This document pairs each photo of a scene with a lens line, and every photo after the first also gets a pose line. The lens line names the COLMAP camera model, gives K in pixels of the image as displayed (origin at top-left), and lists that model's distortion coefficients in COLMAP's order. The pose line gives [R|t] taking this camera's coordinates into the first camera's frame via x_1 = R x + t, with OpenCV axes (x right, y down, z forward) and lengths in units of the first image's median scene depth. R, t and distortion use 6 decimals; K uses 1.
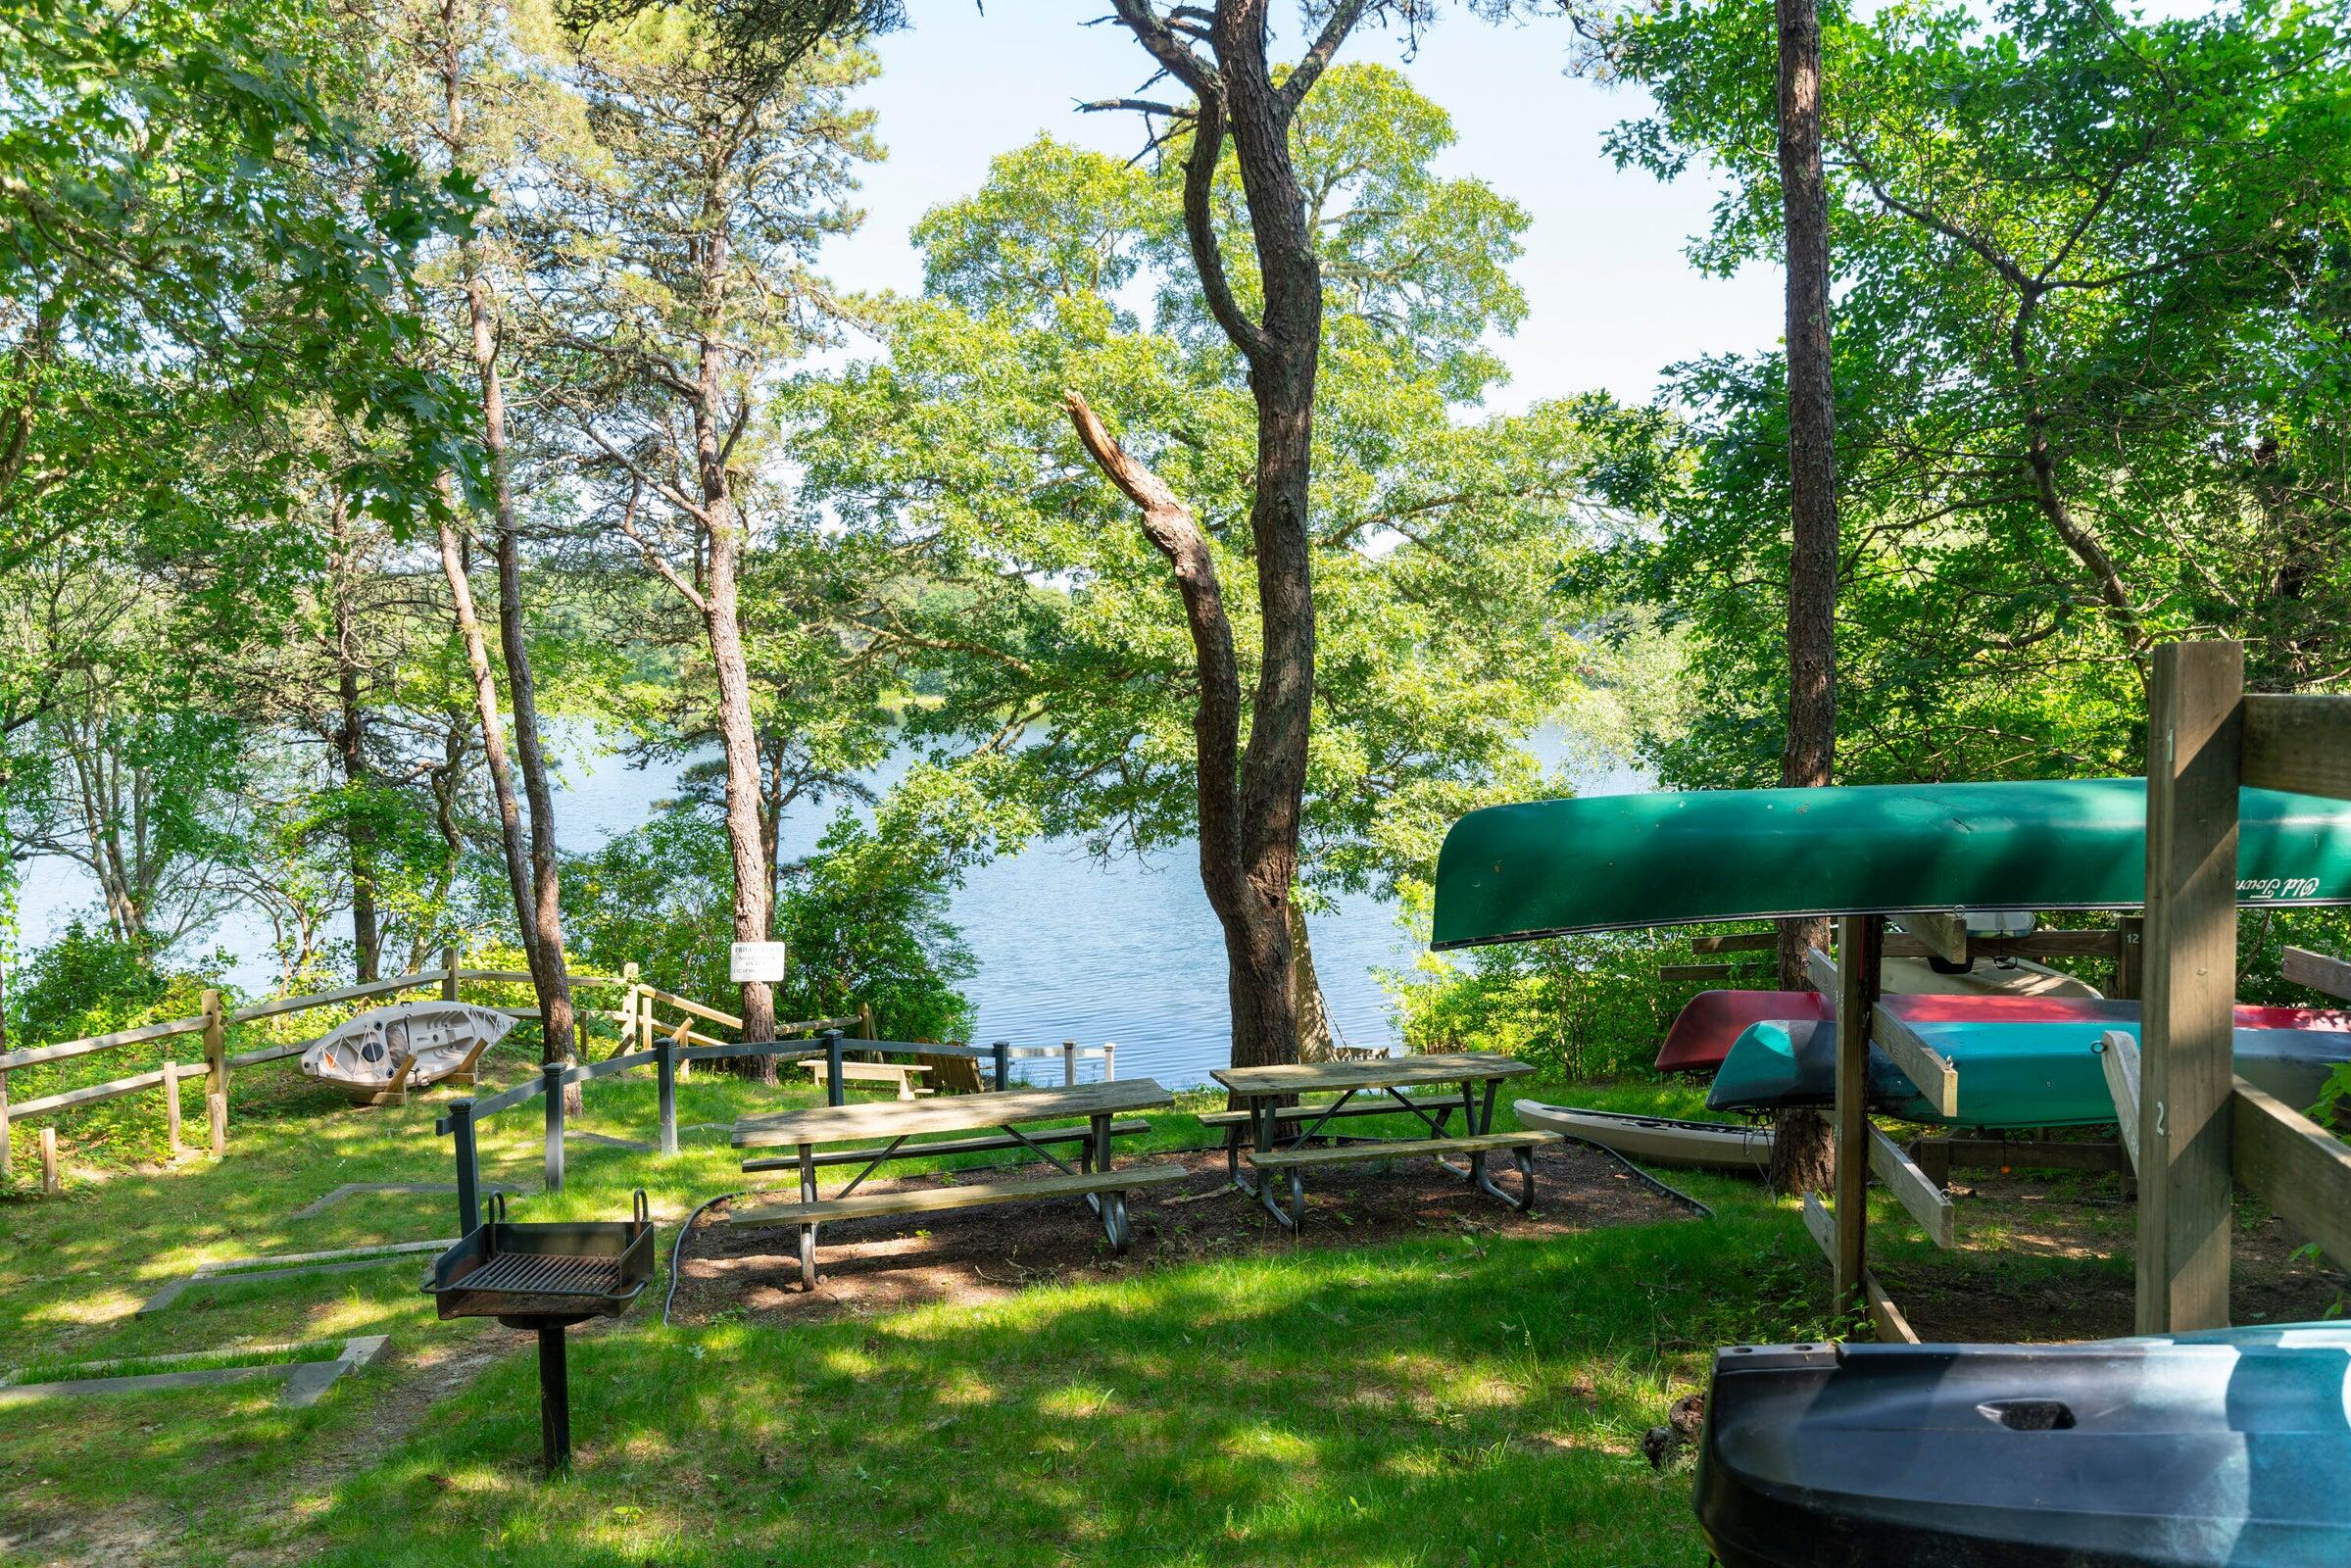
lens RADIAL K [[1825.3, 0, 1173.8], [0, 1825.3, 780.9], [0, 0, 1]] dist [-0.000795, -0.000057]
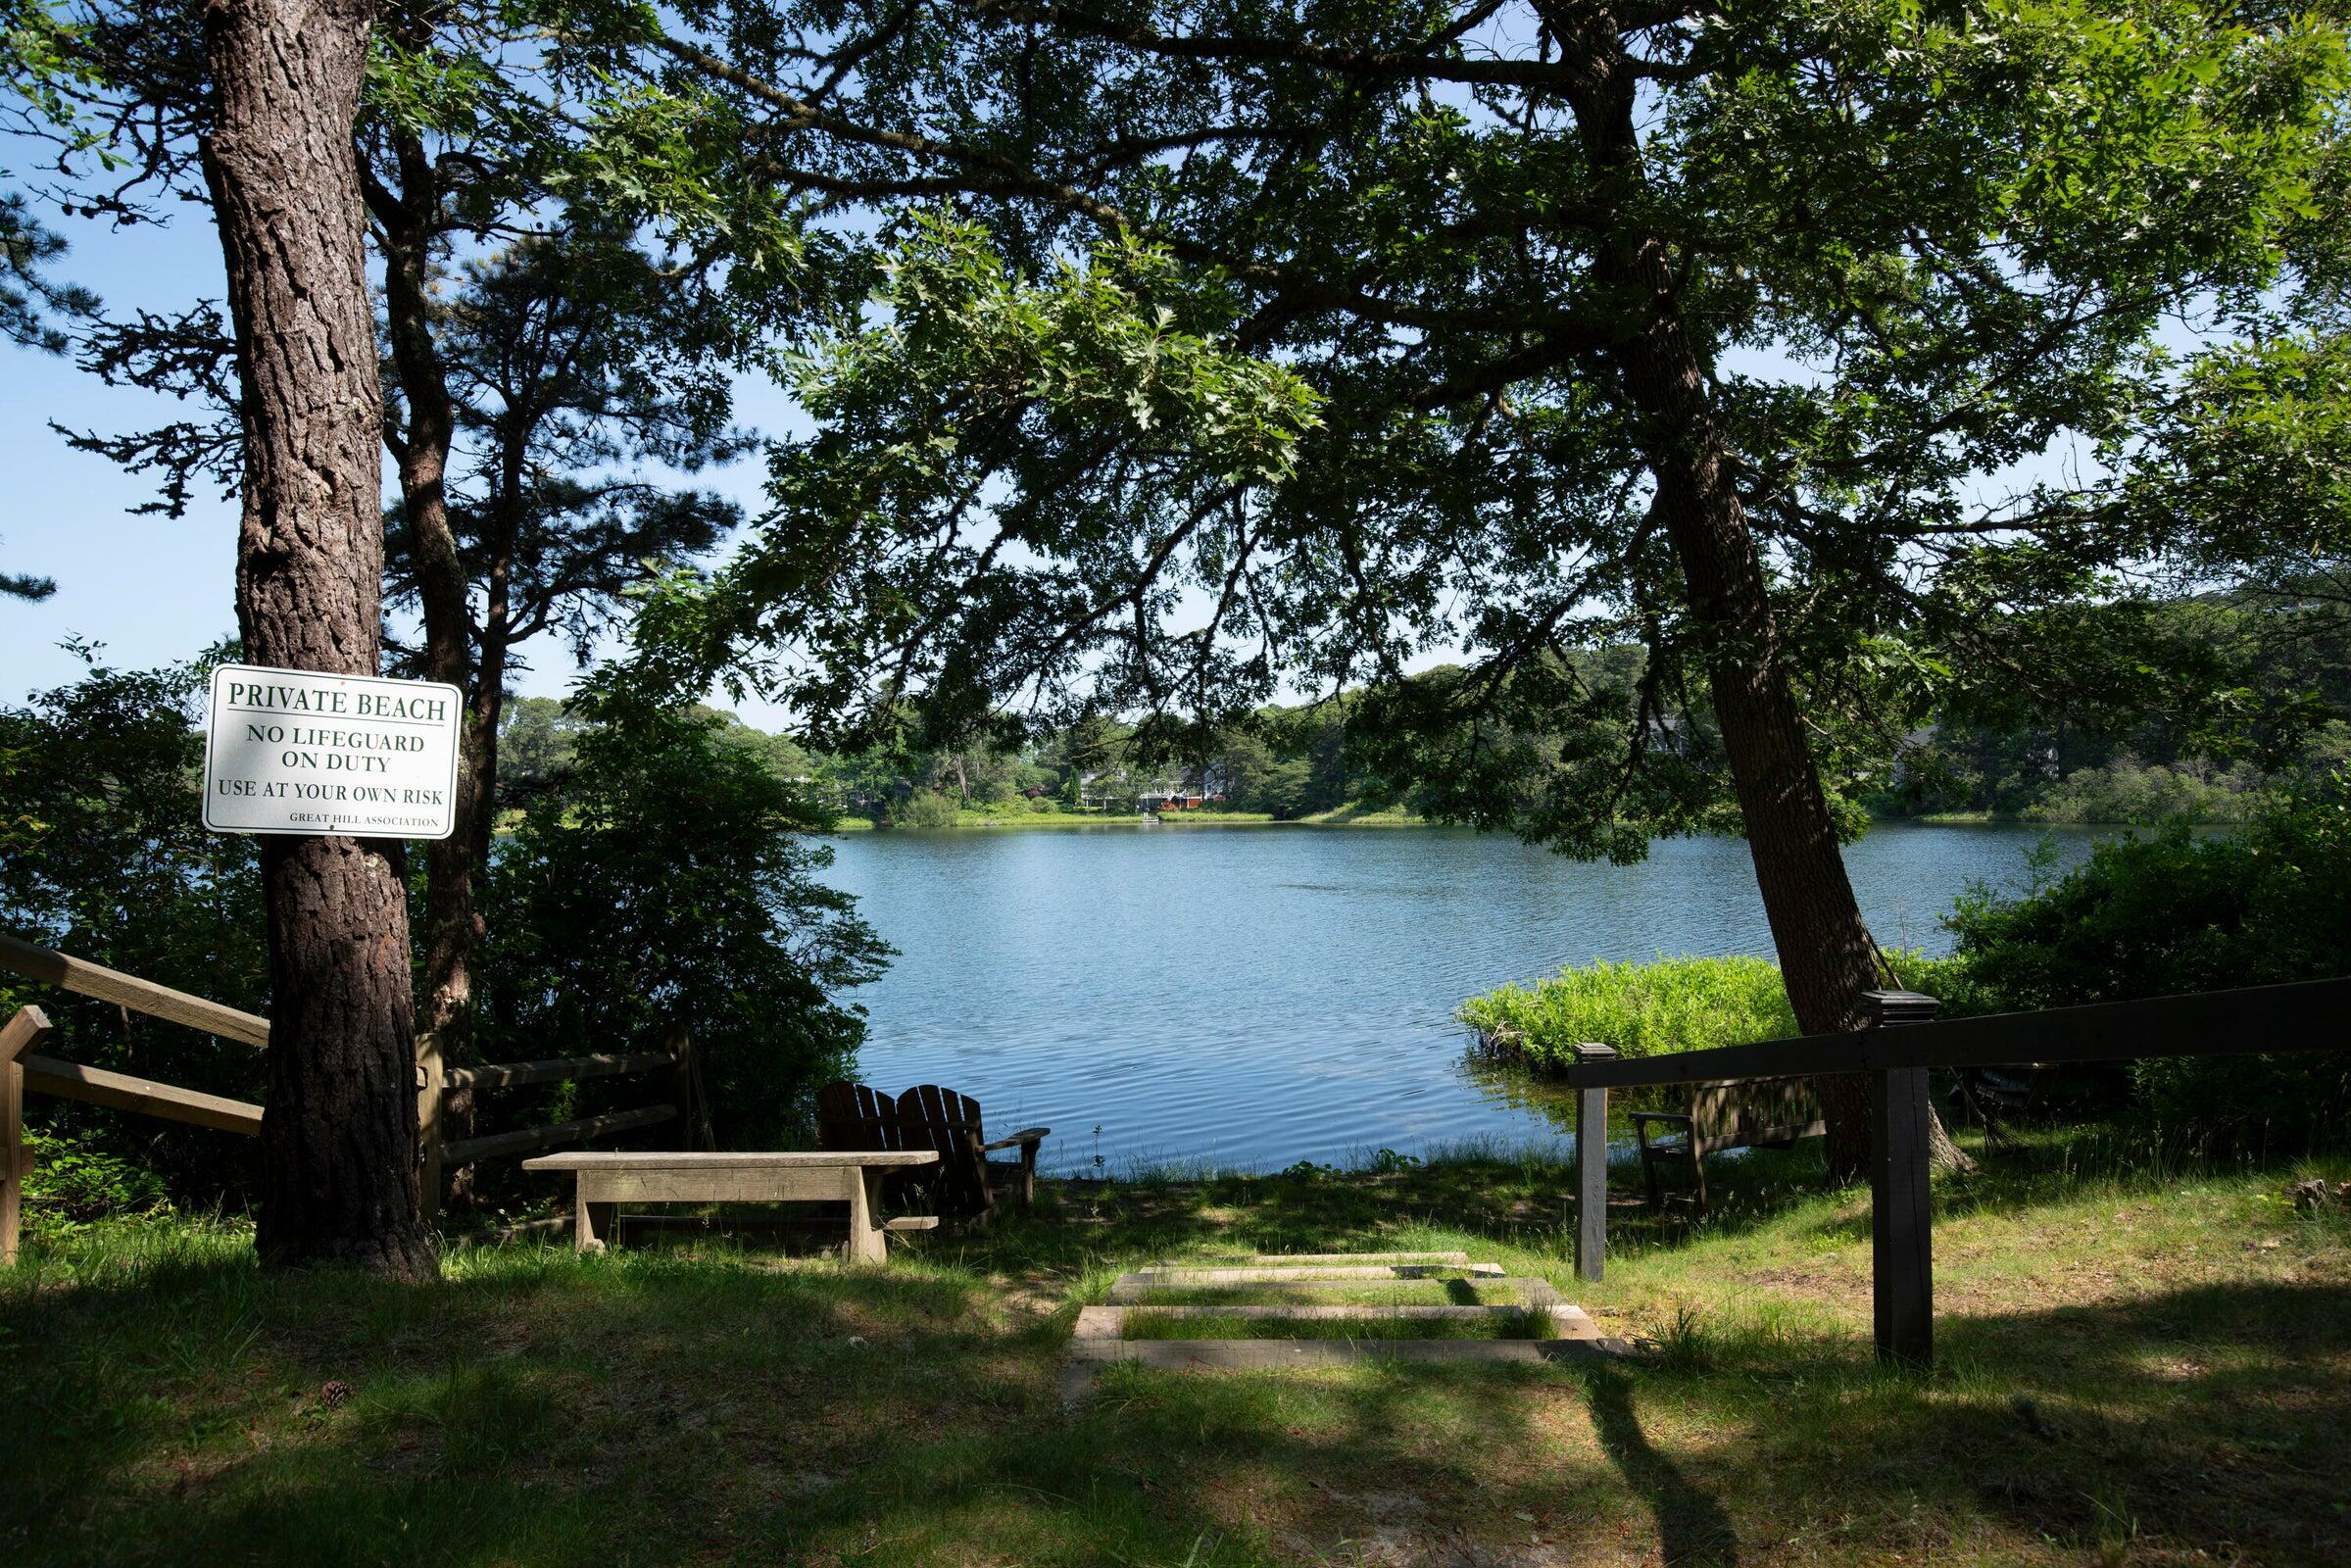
lens RADIAL K [[1344.1, 0, 1180.4], [0, 1344.1, 786.3], [0, 0, 1]] dist [0.001889, 0.000156]
pose [[0.972983, 0.006052, 0.230800, -0.116362], [0.014874, 0.995937, -0.088820, 0.087411], [-0.230399, 0.089853, 0.968939, 0.581002]]
